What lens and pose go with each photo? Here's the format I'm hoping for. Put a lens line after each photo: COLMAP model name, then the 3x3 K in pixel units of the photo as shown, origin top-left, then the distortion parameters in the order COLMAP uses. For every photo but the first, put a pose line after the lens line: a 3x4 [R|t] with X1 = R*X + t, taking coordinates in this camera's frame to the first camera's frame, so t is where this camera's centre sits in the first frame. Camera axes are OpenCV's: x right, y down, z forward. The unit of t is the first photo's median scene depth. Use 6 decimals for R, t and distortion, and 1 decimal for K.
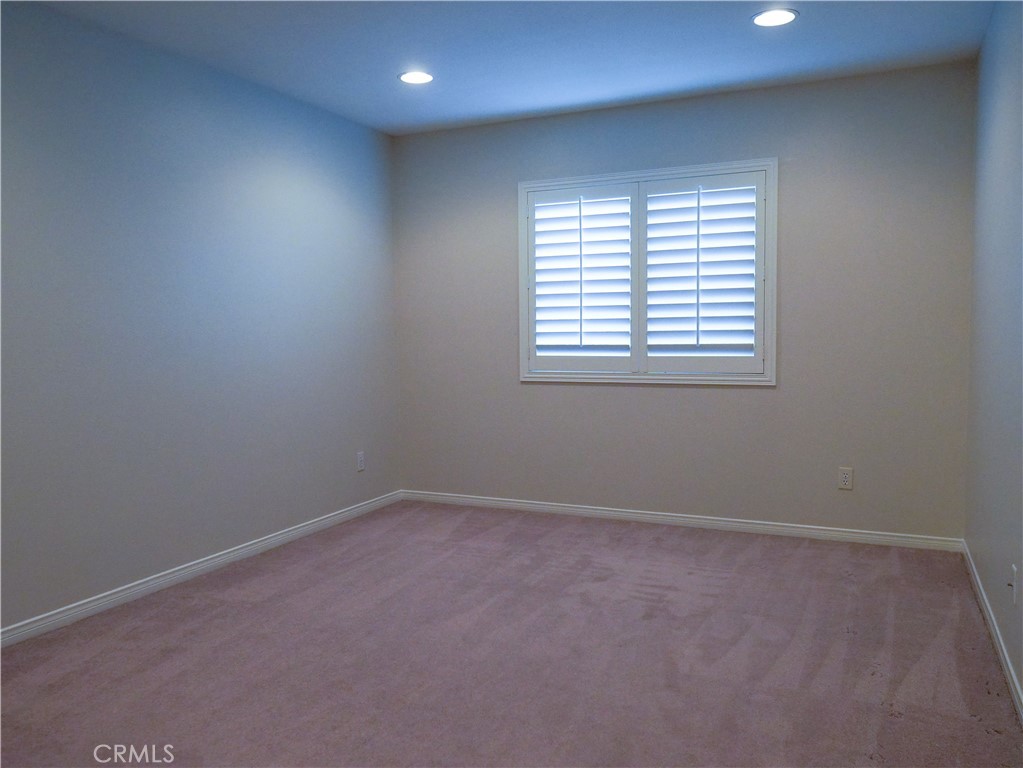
lens RADIAL K [[797.2, 0, 507.3], [0, 797.2, 344.5], [0, 0, 1]] dist [-0.013719, 0.009910]
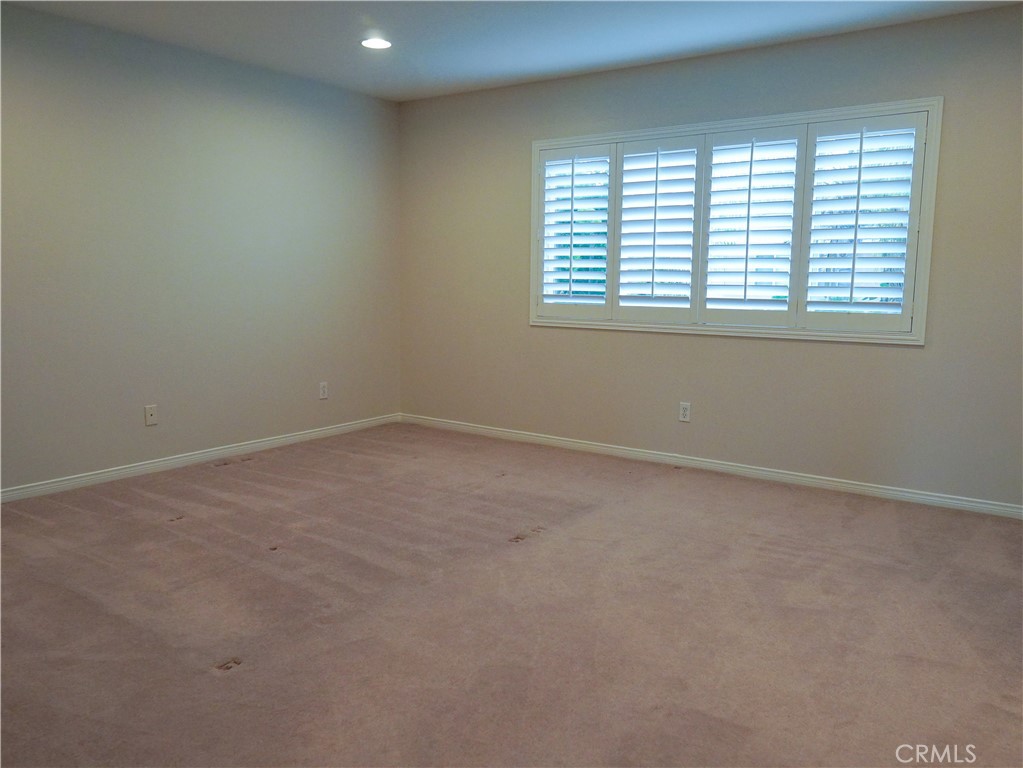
lens RADIAL K [[797.2, 0, 521.7], [0, 797.2, 380.3], [0, 0, 1]] dist [-0.013719, 0.009910]
pose [[0.984917, 0.041500, -0.167974, 0.186539], [-0.023081, 0.993646, 0.110156, -0.000096], [0.171478, -0.104618, 0.979617, -0.091633]]
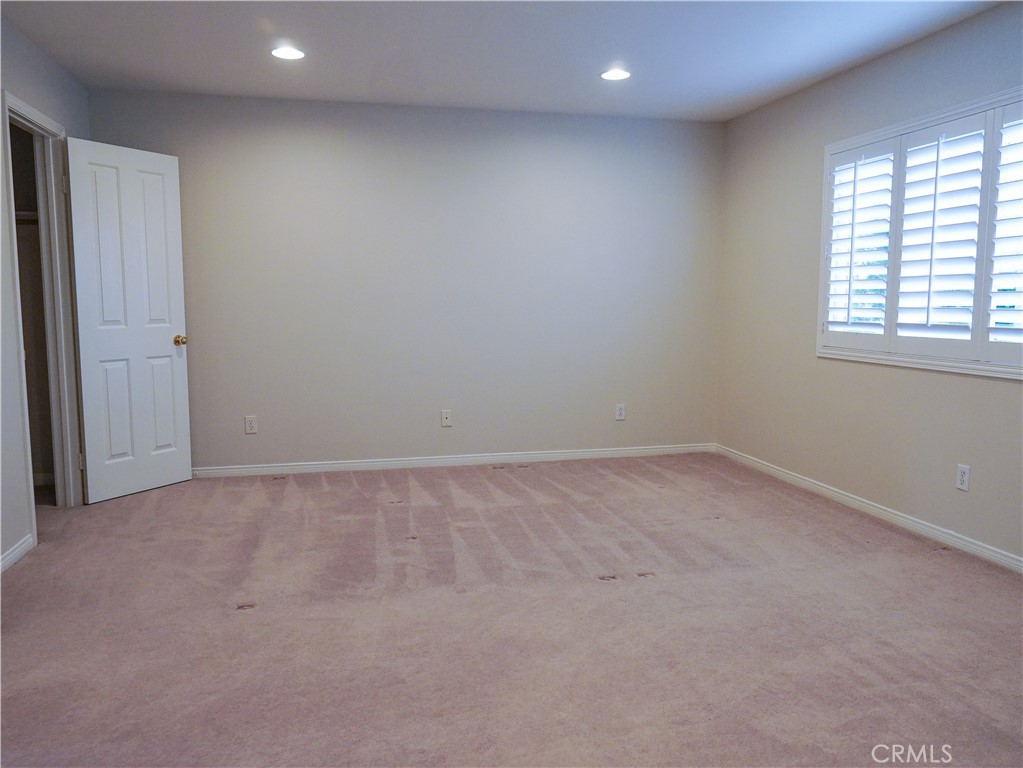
lens RADIAL K [[797.2, 0, 518.0], [0, 797.2, 384.5], [0, 0, 1]] dist [-0.013719, 0.009910]
pose [[0.628612, 0.091676, -0.772297, 0.505224], [-0.023405, 0.994808, 0.099039, -0.006856], [0.777367, -0.044182, 0.627494, 0.105626]]
